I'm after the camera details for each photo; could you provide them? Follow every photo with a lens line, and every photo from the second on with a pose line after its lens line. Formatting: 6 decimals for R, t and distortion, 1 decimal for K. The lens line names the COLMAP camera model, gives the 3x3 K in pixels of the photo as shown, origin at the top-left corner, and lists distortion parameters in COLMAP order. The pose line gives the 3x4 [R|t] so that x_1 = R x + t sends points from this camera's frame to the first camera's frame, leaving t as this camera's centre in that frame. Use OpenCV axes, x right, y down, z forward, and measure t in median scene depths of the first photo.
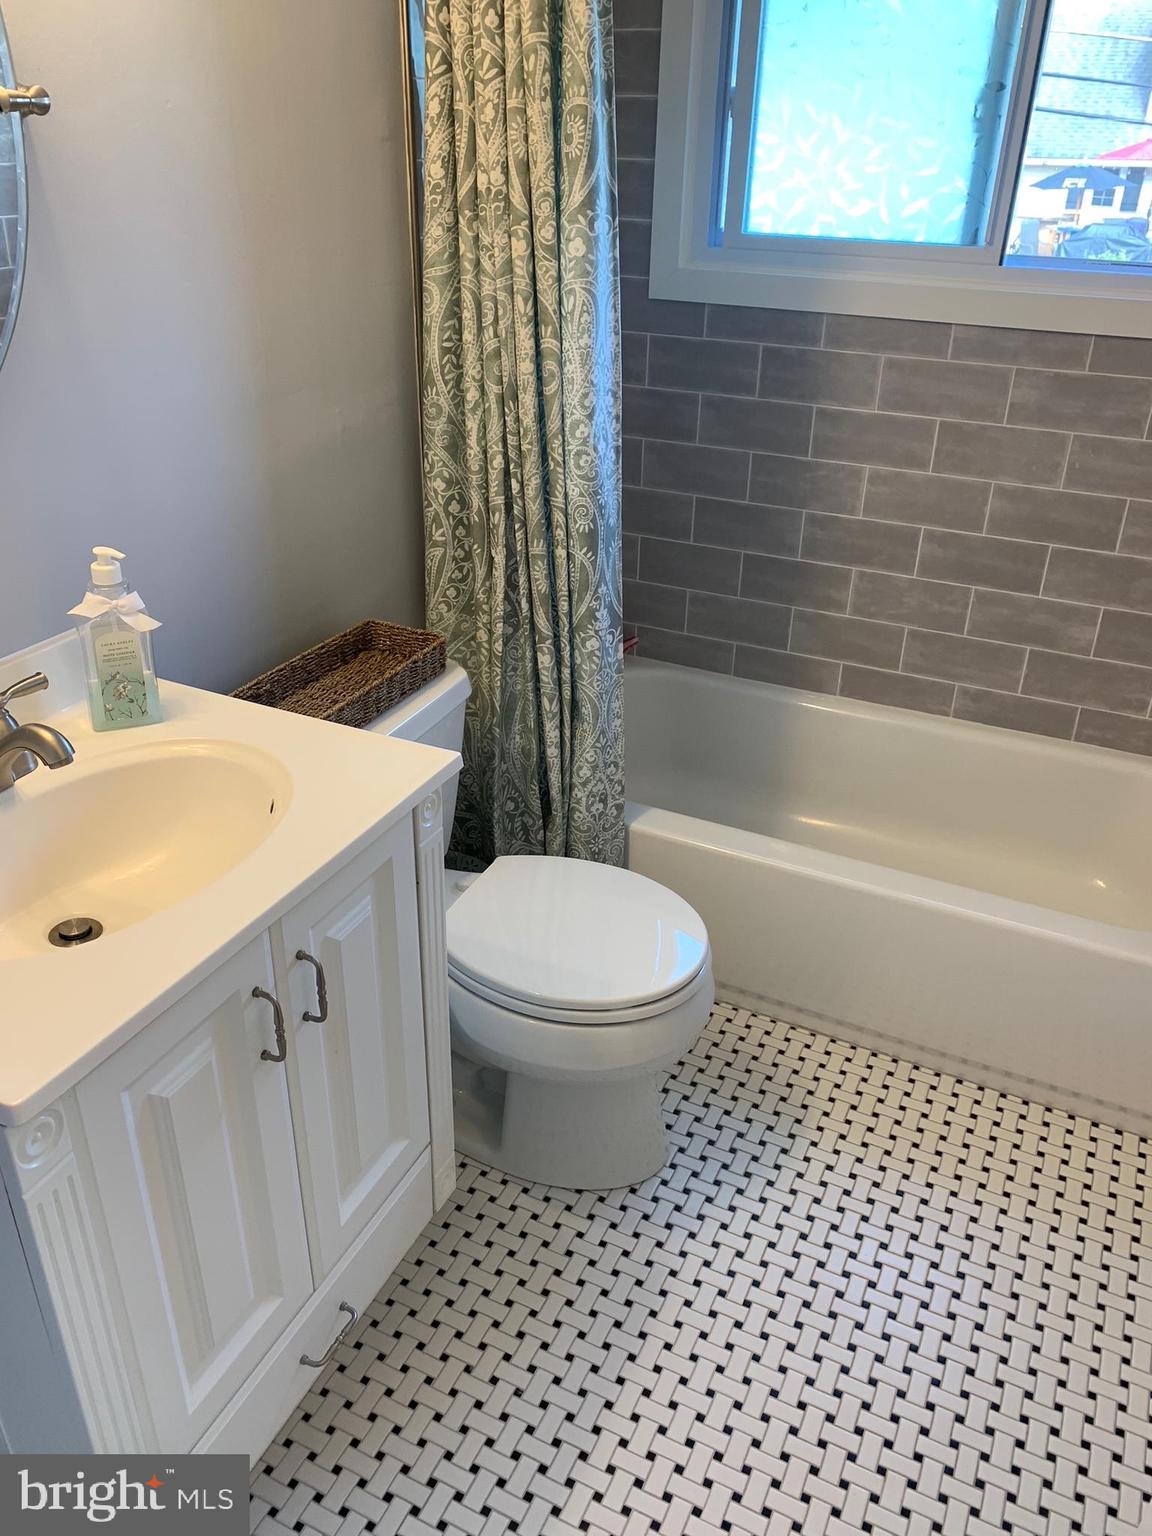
lens RADIAL K [[1165.6, 0, 568.7], [0, 1165.6, 771.4], [0, 0, 1]] dist [-0.006268, -0.022436]
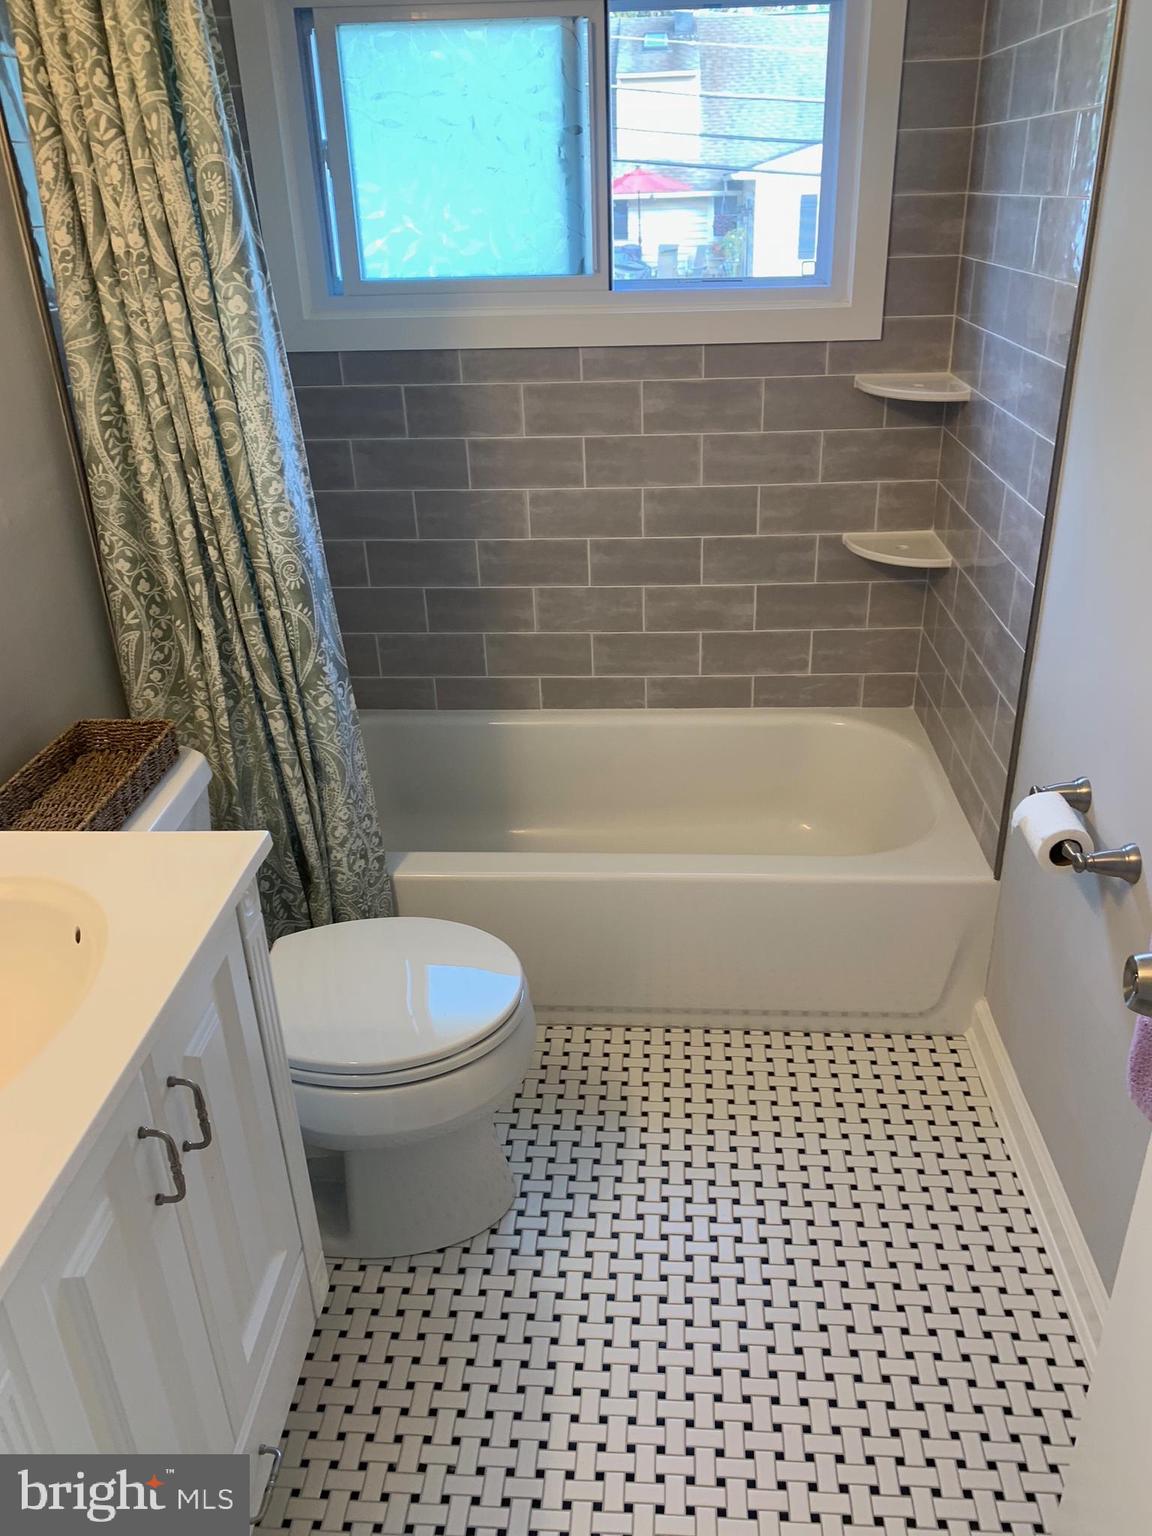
lens RADIAL K [[1165.6, 0, 579.2], [0, 1165.6, 769.1], [0, 0, 1]] dist [-0.006268, -0.022436]
pose [[0.921865, -0.207886, 0.327028, -0.115713], [0.220135, 0.975469, -0.000454, -0.006088], [-0.318911, 0.072409, 0.945015, 0.013734]]
